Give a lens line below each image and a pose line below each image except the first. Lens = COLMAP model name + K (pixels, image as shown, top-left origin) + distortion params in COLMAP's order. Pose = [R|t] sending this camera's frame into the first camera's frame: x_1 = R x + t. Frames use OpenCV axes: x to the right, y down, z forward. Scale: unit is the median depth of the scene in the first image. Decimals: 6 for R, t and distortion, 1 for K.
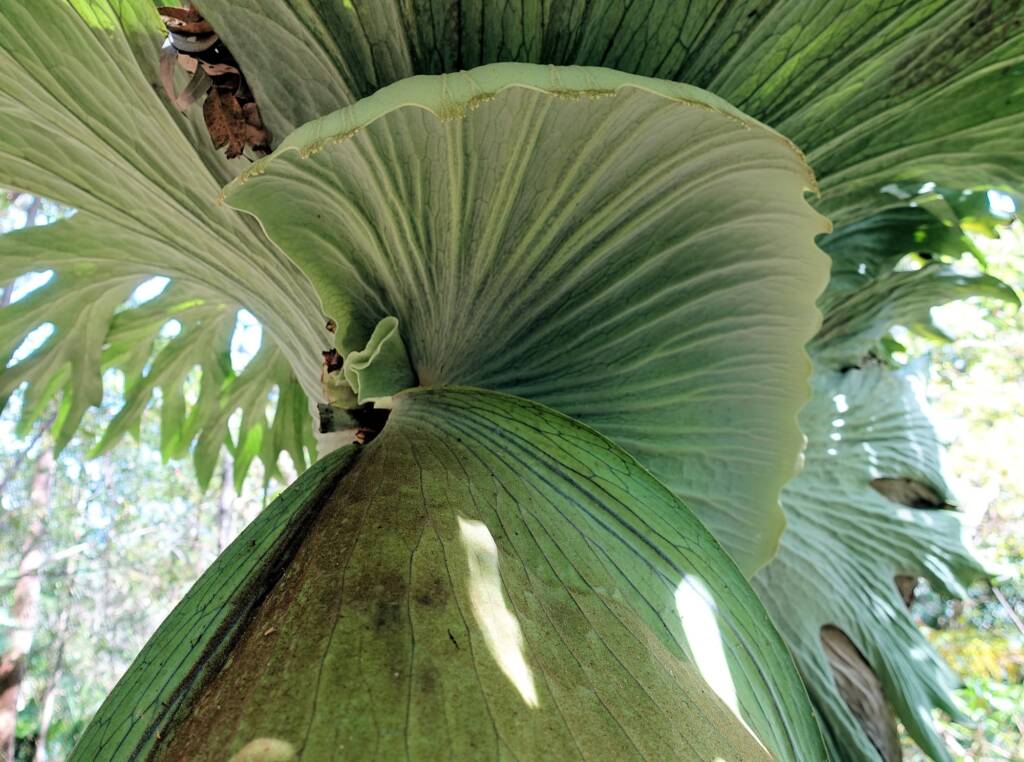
lens RADIAL K [[804.2, 0, 484.1], [0, 804.2, 378.3], [0, 0, 1]] dist [0.001443, -0.005243]
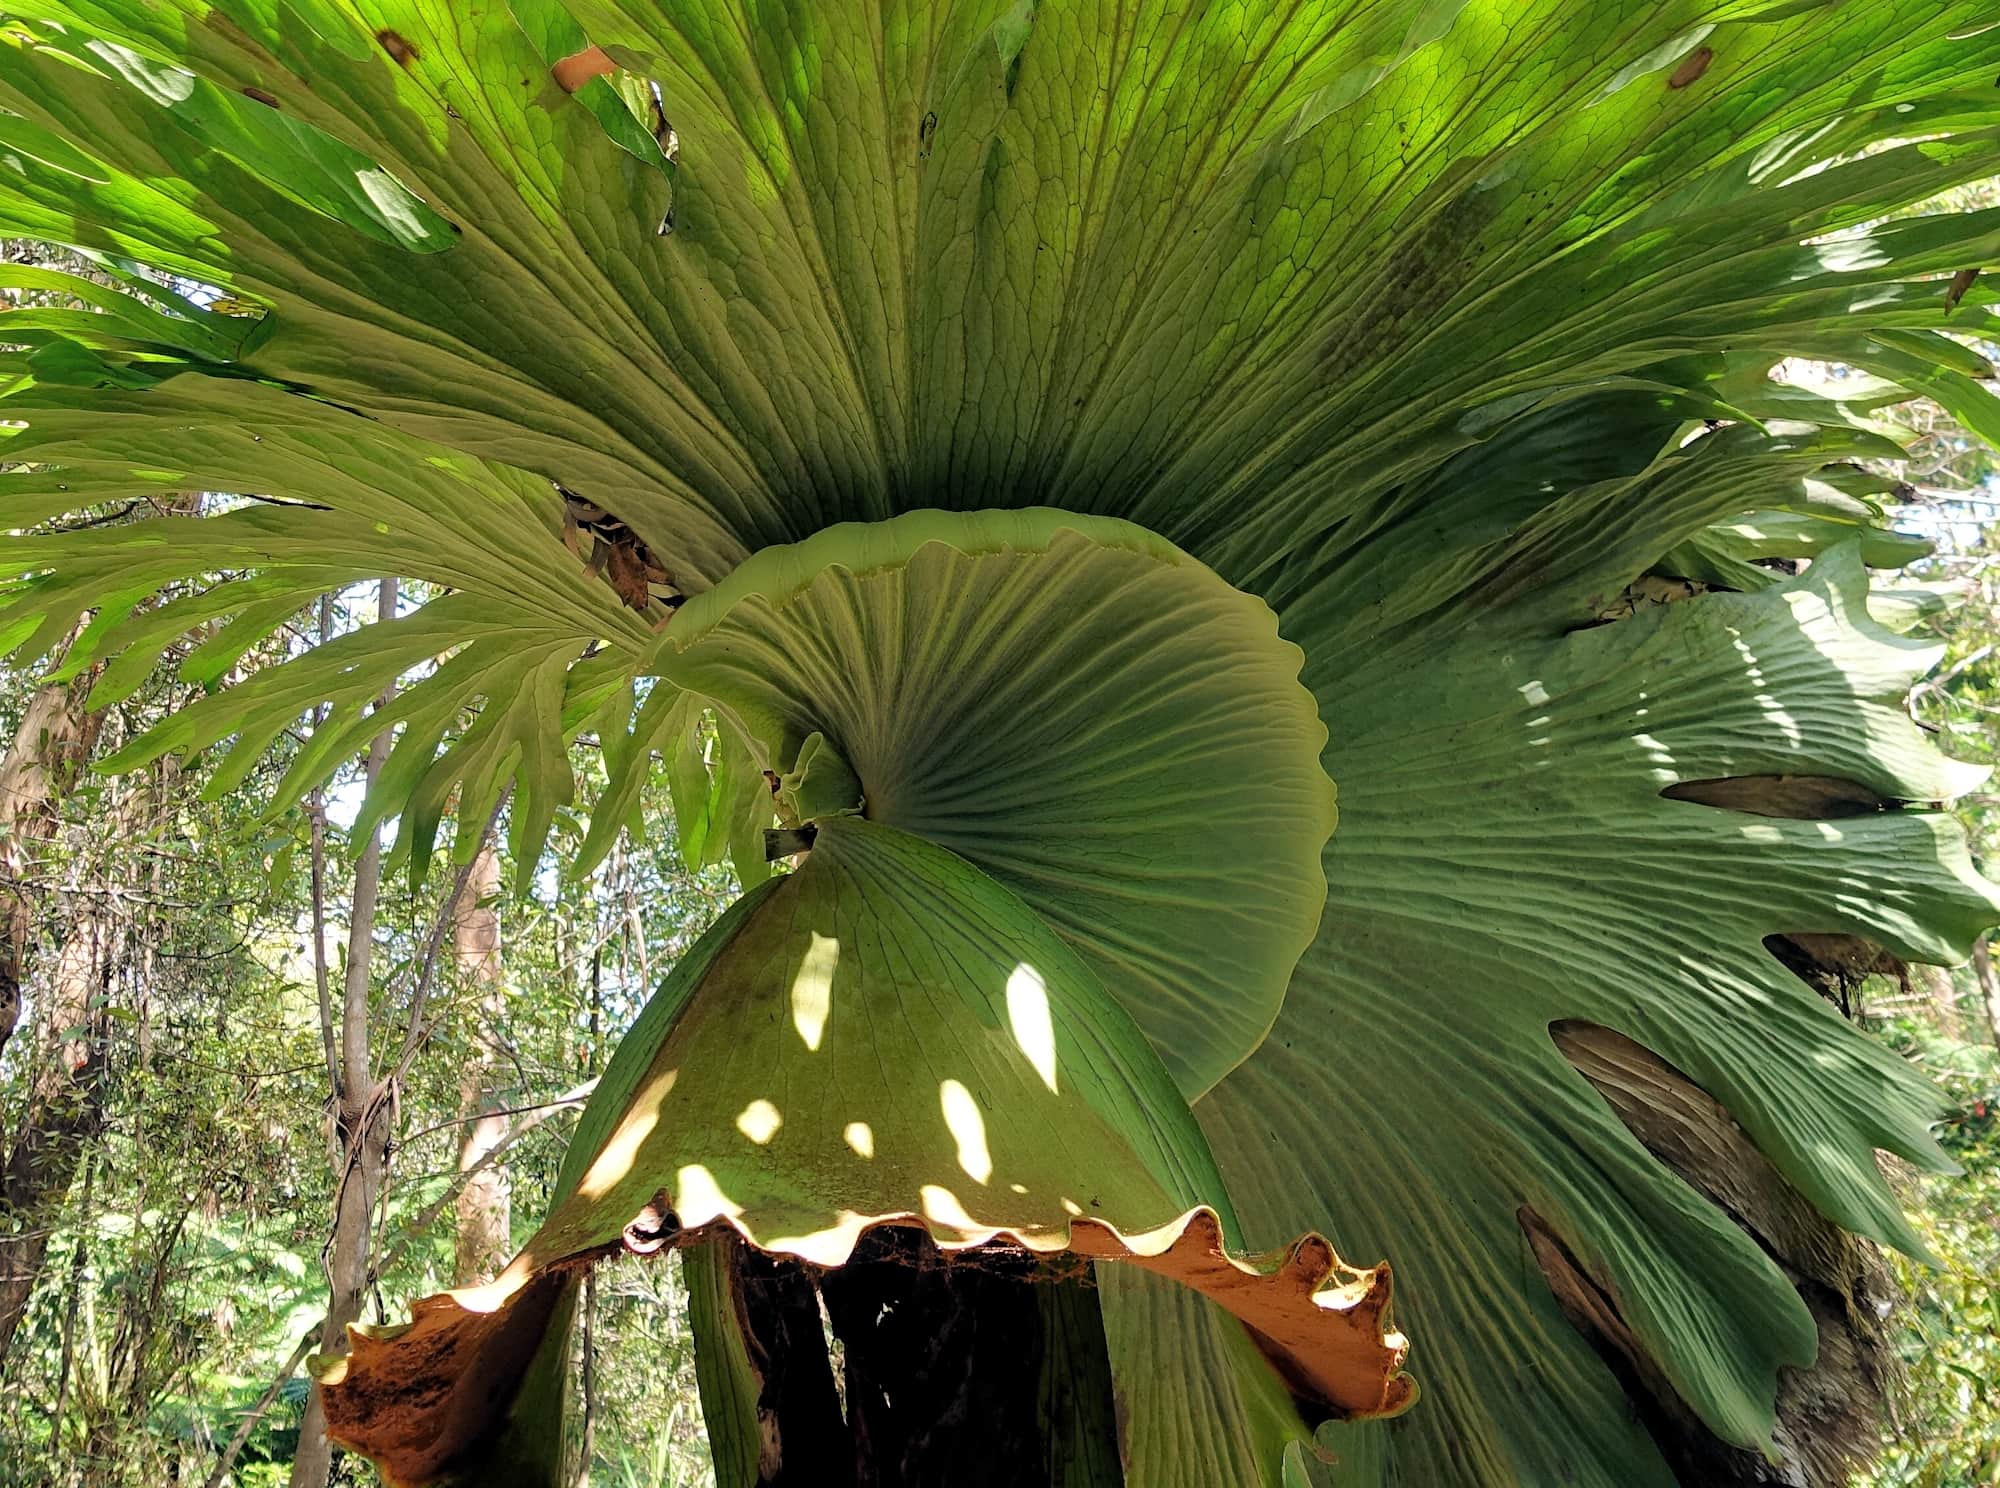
lens RADIAL K [[2458.6, 0, 835.0], [0, 2458.6, 307.9], [0, 0, 1]] dist [0.000110, -0.007490]
pose [[0.930297, -0.190093, -0.313706, 0.834281], [0.166358, 0.980876, -0.101034, -0.244821], [0.326913, 0.041804, 0.944129, -1.628718]]
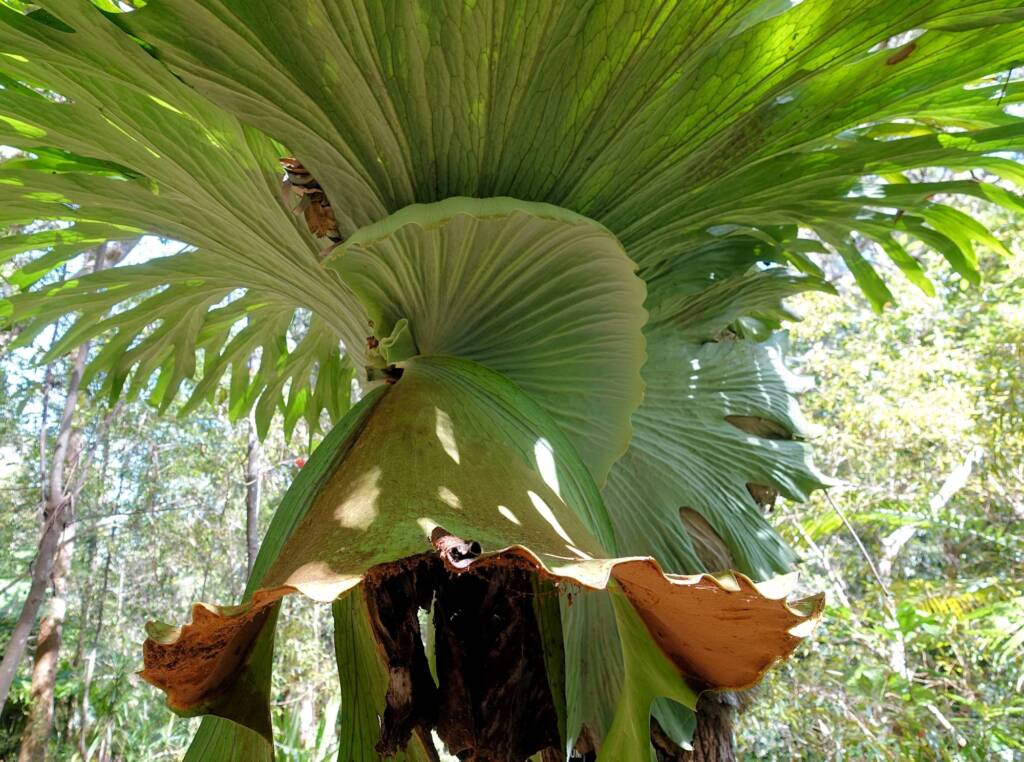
lens RADIAL K [[805.1, 0, 458.7], [0, 805.1, 381.6], [0, 0, 1]] dist [0.000294, -0.005516]
pose [[0.999029, -0.013356, -0.041977, 0.077197], [0.014689, 0.999393, 0.031604, 0.010664], [0.041529, -0.032189, 0.998619, -0.761167]]
